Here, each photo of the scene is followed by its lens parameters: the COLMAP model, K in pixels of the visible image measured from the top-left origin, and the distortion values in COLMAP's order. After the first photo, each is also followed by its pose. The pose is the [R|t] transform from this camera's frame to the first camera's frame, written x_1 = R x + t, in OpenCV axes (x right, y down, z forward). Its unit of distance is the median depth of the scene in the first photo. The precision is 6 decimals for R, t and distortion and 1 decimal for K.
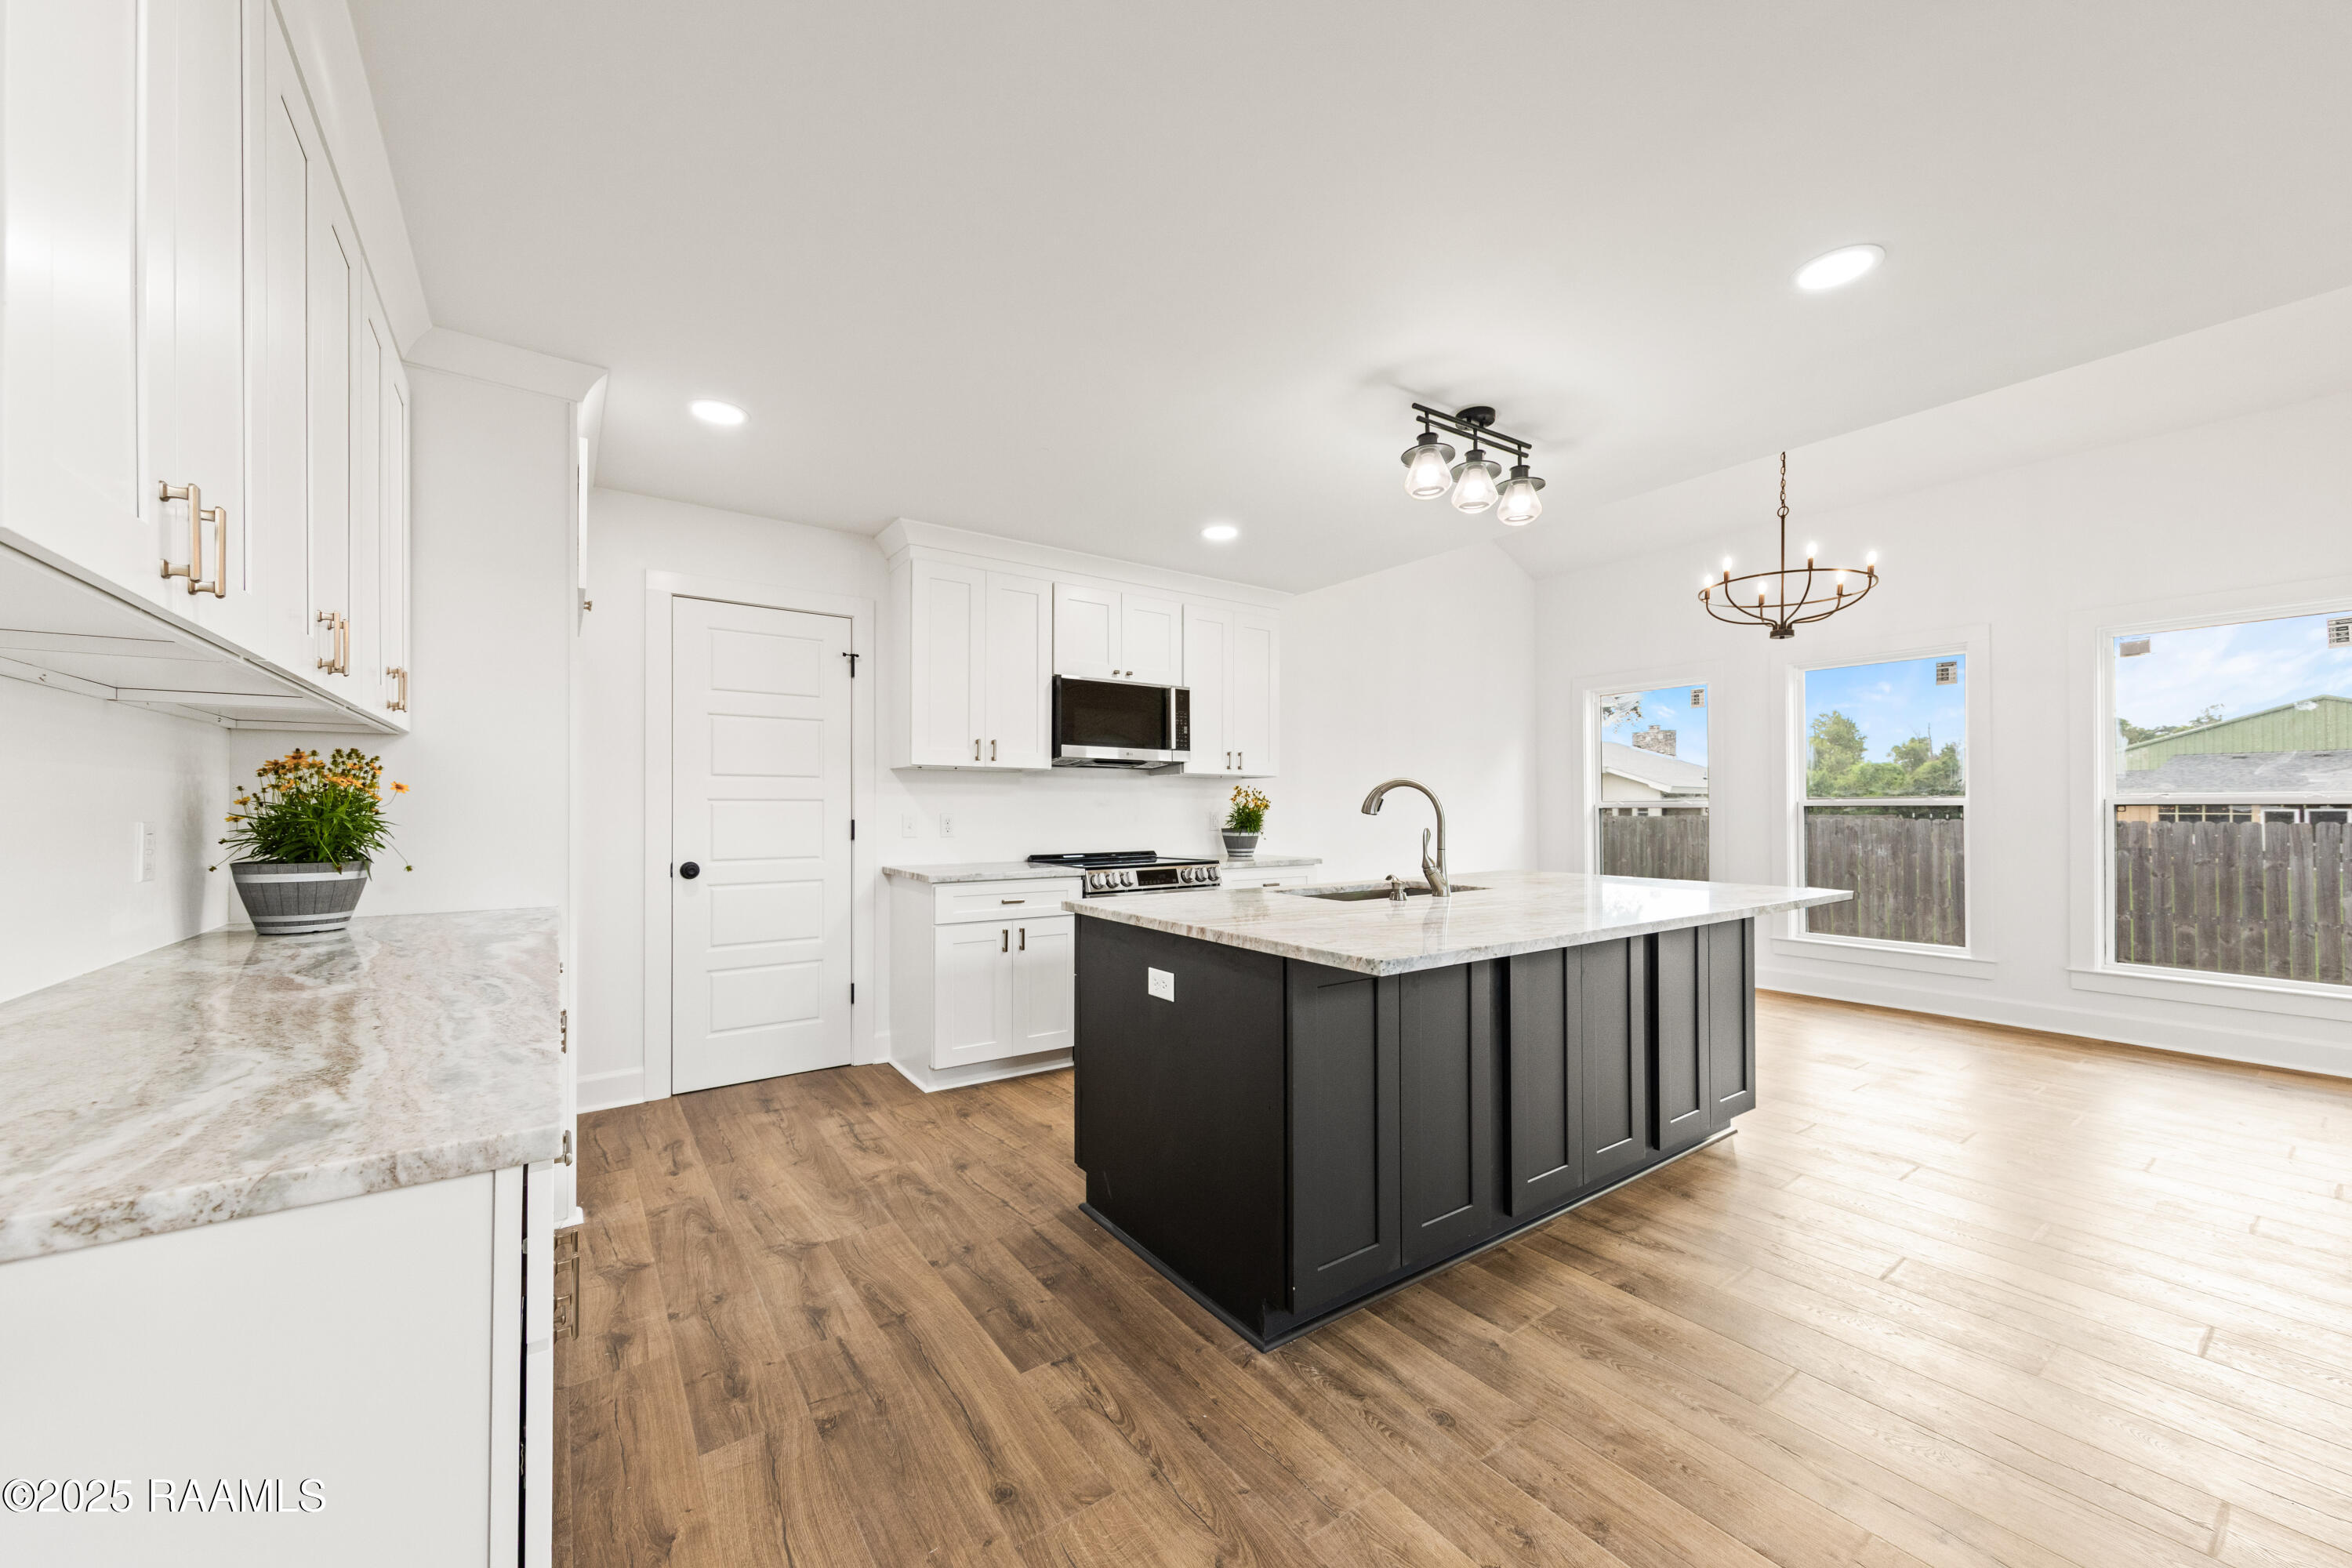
lens RADIAL K [[869.5, 0, 1178.1], [0, 869.5, 805.5], [0, 0, 1]] dist [0.001934, -0.000003]
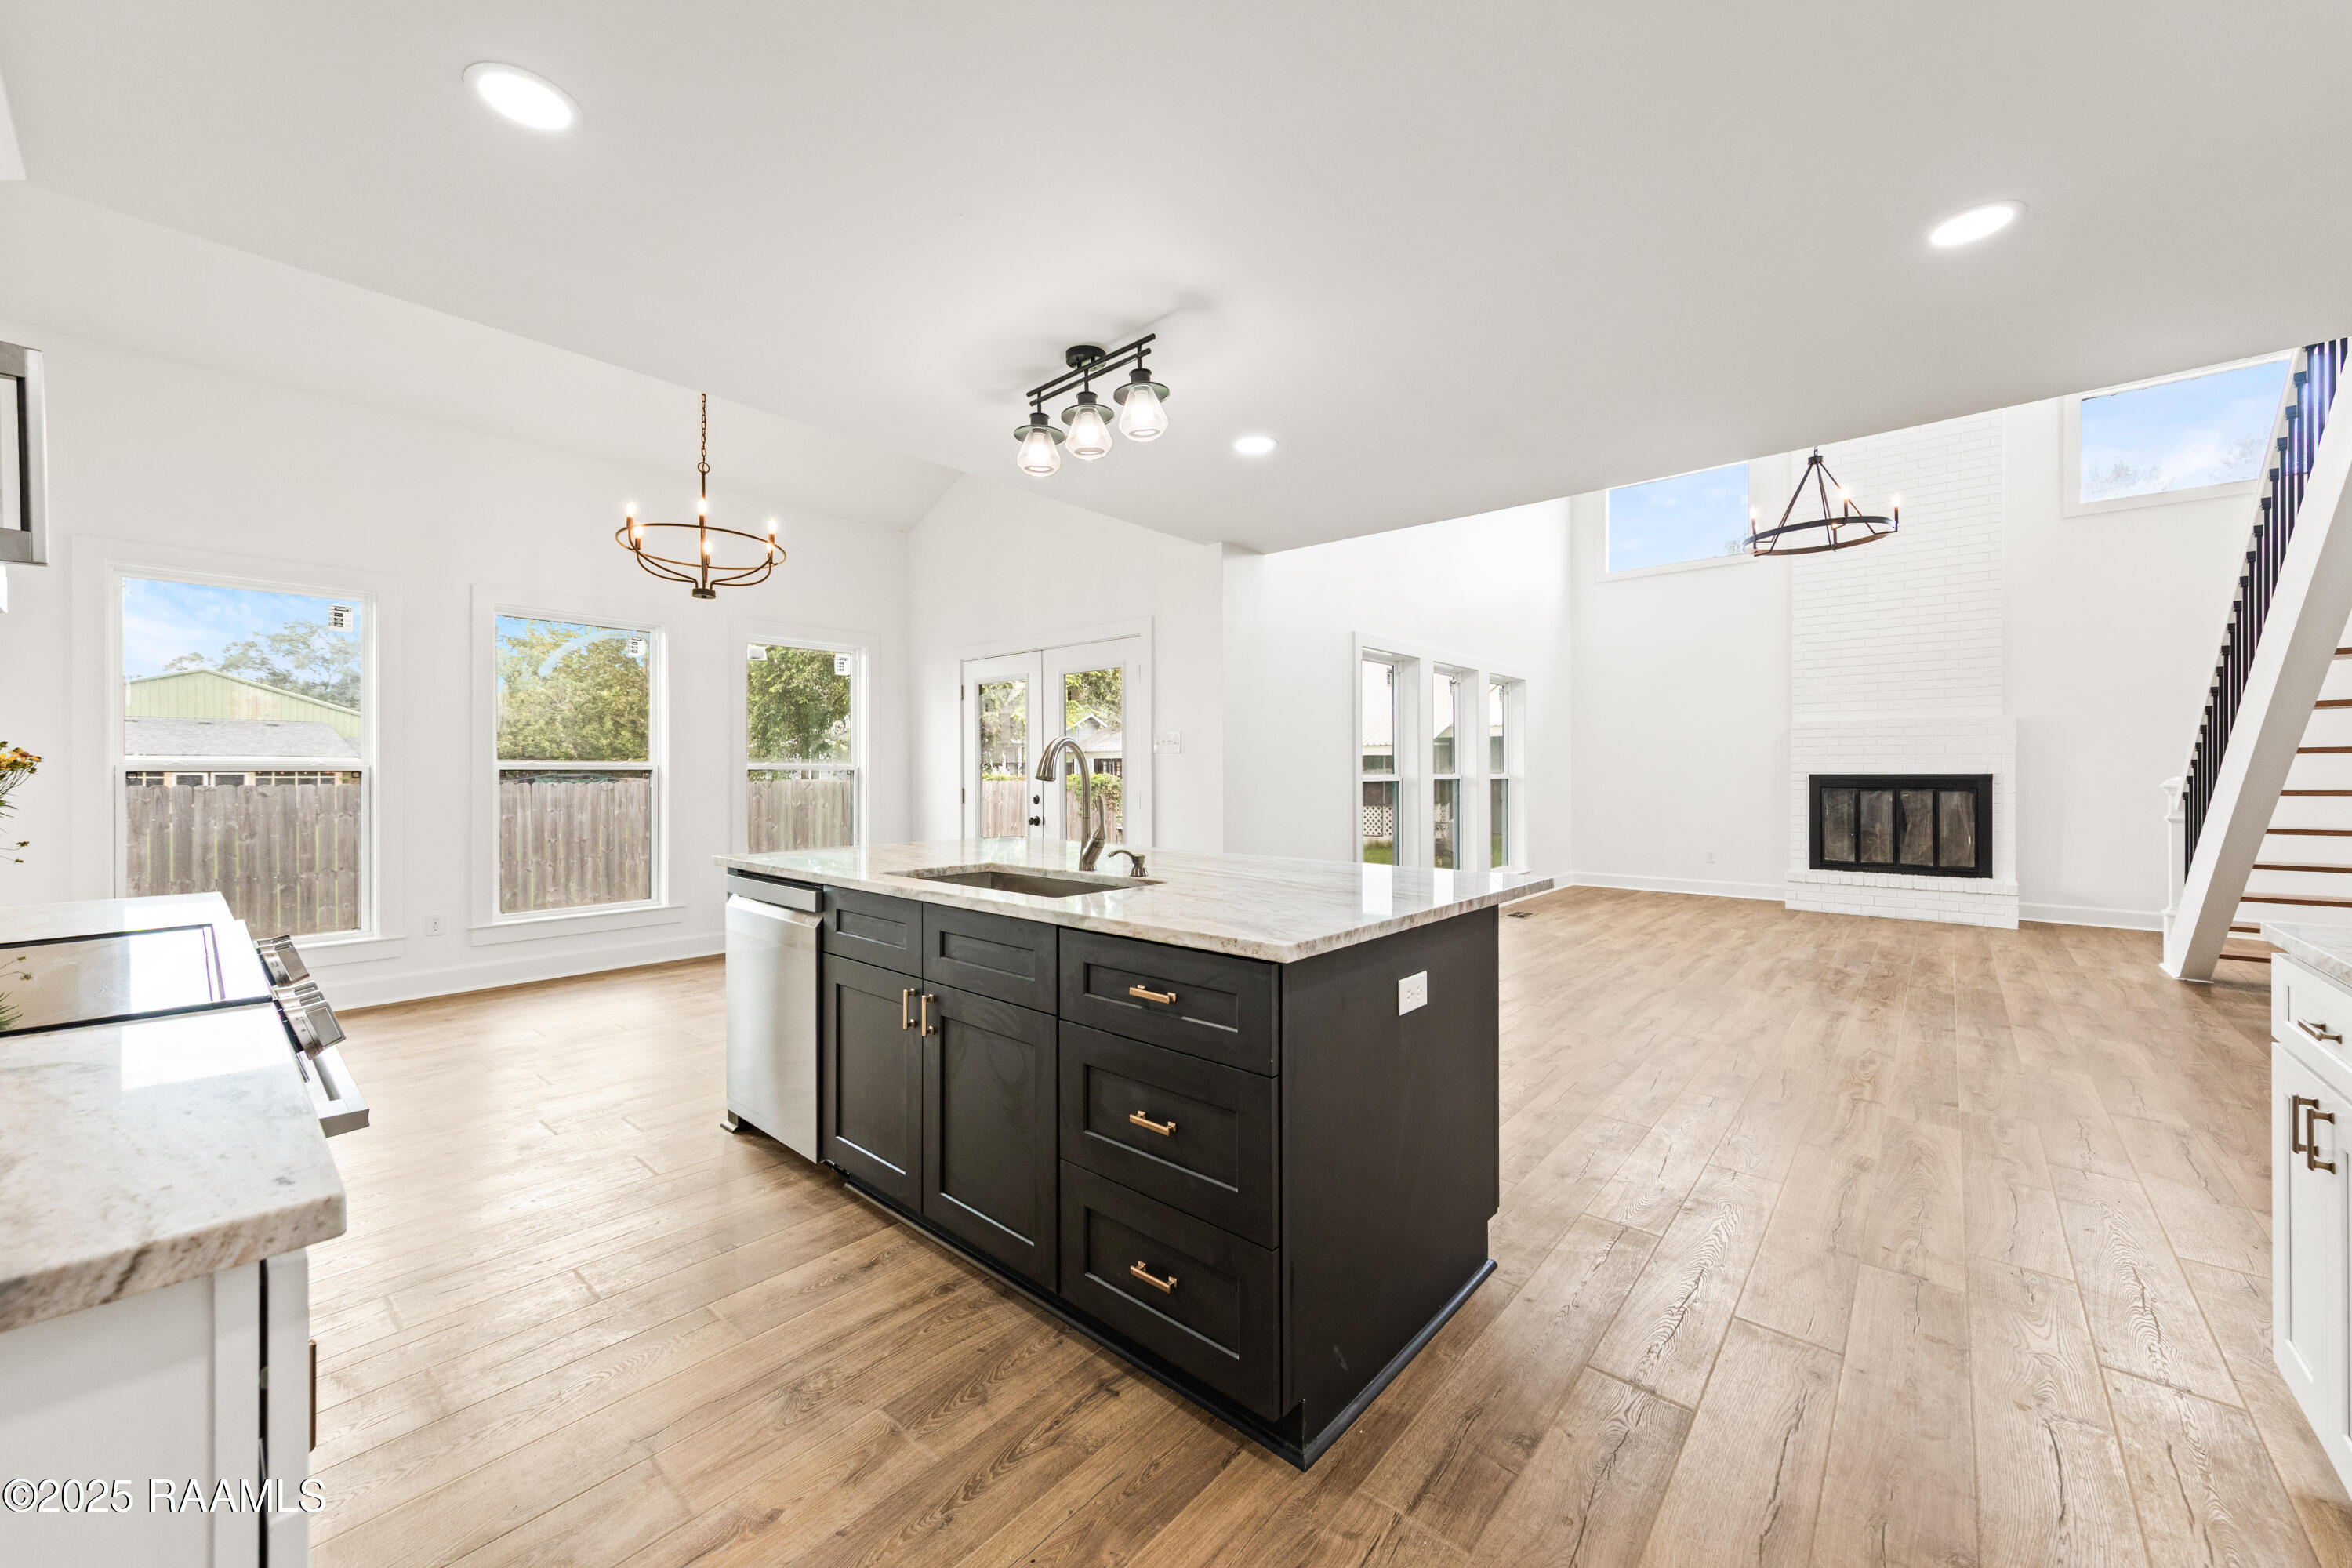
lens RADIAL K [[880.3, 0, 1172.2], [0, 880.3, 773.3], [0, 0, 1]] dist [0.001166, 0.000032]
pose [[-0.232001, -0.001710, 0.972714, -0.552939], [-0.003568, 0.999993, 0.000907, 0.003405], [-0.972709, -0.003260, -0.232006, 1.030132]]
